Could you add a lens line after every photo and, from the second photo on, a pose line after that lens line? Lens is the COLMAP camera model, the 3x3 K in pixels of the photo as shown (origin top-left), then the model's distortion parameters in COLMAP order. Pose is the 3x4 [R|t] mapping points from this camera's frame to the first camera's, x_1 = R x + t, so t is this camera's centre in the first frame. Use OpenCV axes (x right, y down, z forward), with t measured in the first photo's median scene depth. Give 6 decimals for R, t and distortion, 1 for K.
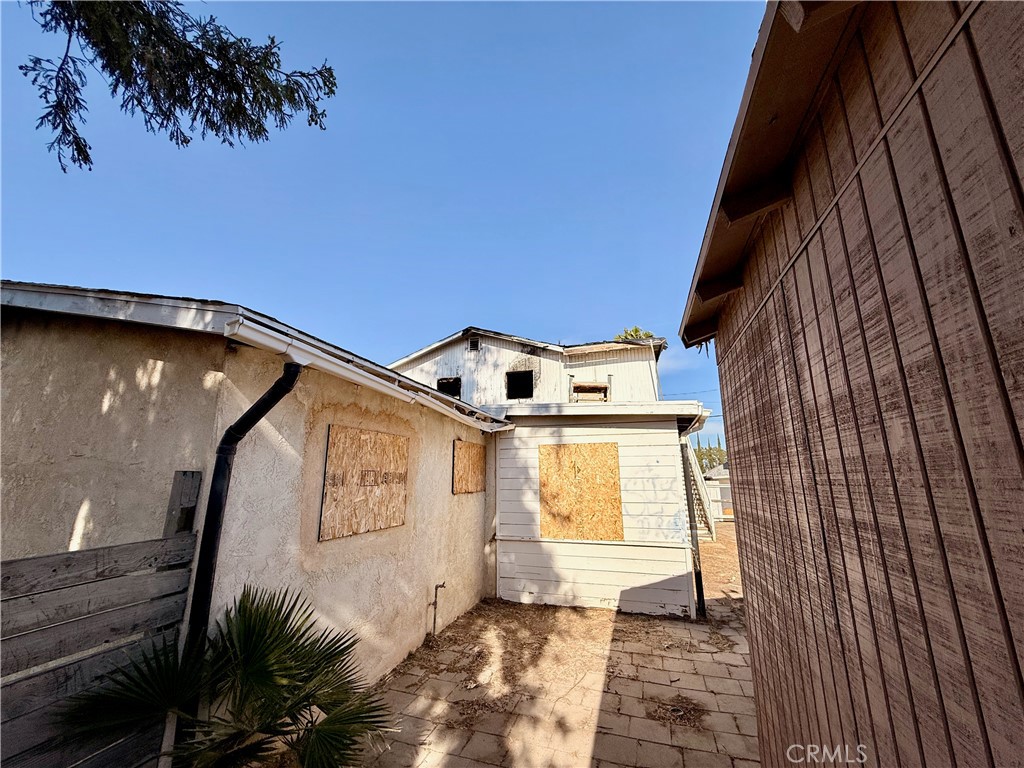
lens RADIAL K [[408.2, 0, 512.0], [0, 408.2, 384.0], [0, 0, 1]] dist [0.000097, -0.000073]
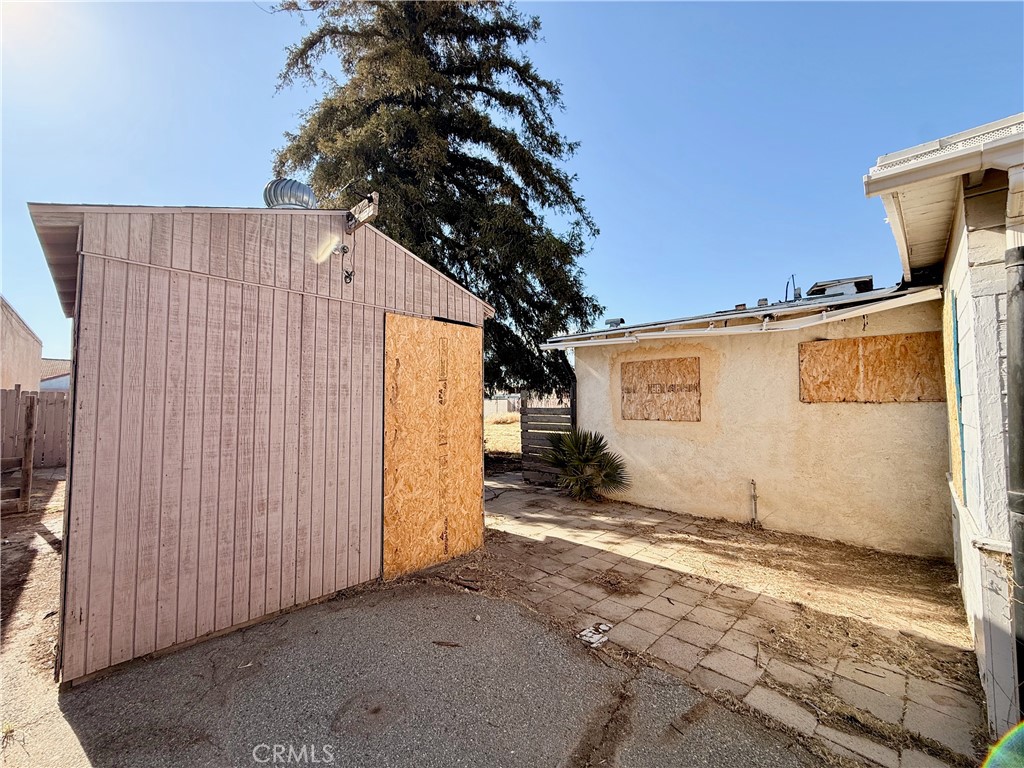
lens RADIAL K [[407.9, 0, 512.0], [0, 407.9, 384.0], [0, 0, 1]] dist [0.011716, -0.000127]
pose [[-0.452886, -0.041811, -0.890587, 0.981861], [0.198227, 0.969176, -0.146304, 0.242109], [0.869253, -0.242797, -0.430638, 0.864880]]
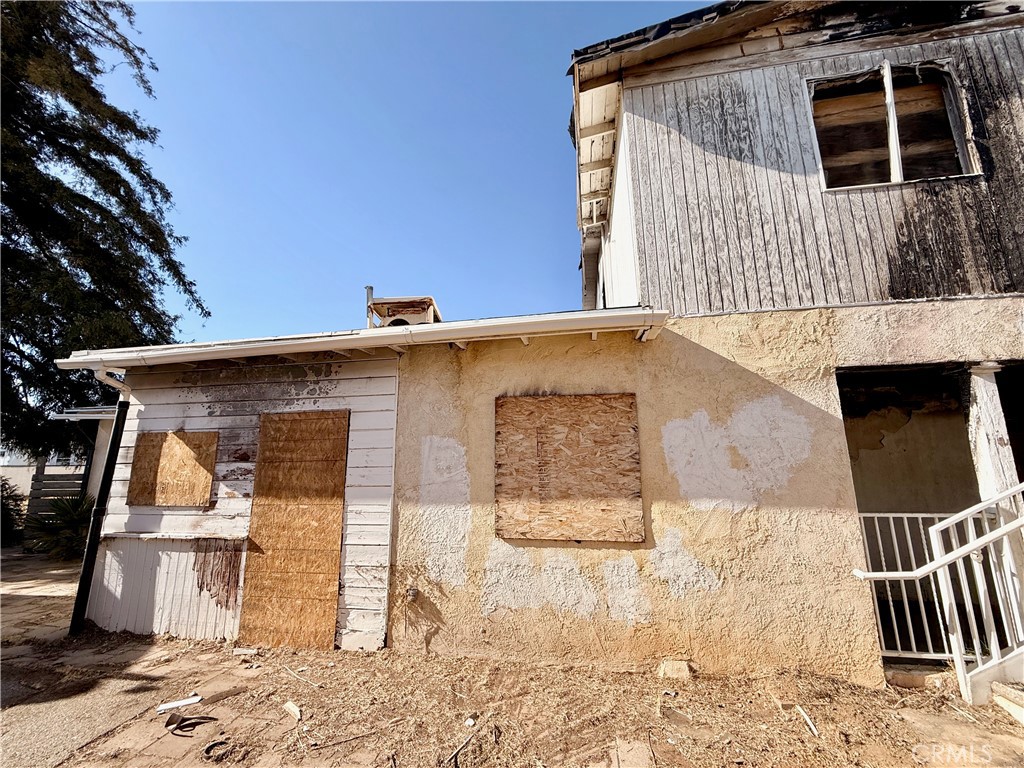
lens RADIAL K [[408.2, 0, 512.0], [0, 408.2, 384.0], [0, 0, 1]] dist [0.000097, -0.000073]
pose [[0.127045, -0.197681, -0.971999, 1.386965], [0.230209, 0.959058, -0.164959, 0.448844], [0.964812, -0.202806, 0.167352, 1.750269]]
